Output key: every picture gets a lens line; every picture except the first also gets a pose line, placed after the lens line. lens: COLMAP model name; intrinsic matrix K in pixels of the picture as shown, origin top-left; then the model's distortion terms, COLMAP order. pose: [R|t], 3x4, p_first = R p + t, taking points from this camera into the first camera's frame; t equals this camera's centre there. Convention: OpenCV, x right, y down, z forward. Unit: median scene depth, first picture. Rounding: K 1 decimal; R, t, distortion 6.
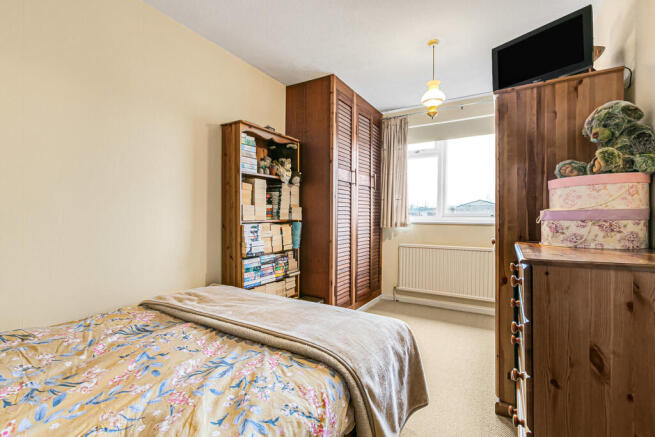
lens RADIAL K [[298.3, 0, 327.1], [0, 298.3, 216.0], [0, 0, 1]] dist [0.014706, -0.000518]
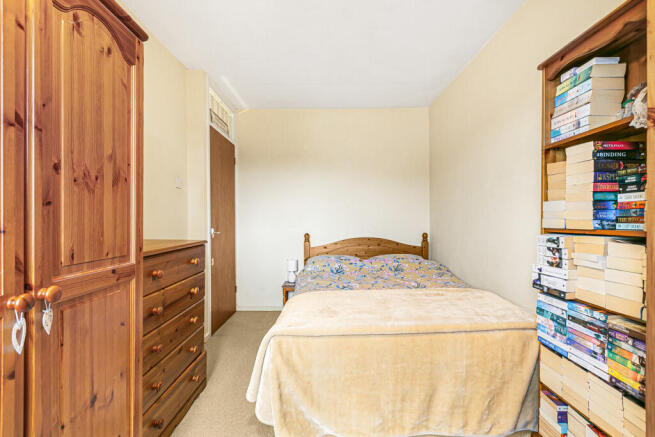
lens RADIAL K [[298.3, 0, 327.1], [0, 298.3, 216.0], [0, 0, 1]] dist [0.014706, -0.000518]
pose [[-0.855638, -0.003855, -0.517561, 0.386981], [-0.000619, 0.999979, -0.006426, -0.004349], [0.517575, -0.005178, -0.855622, 1.230919]]
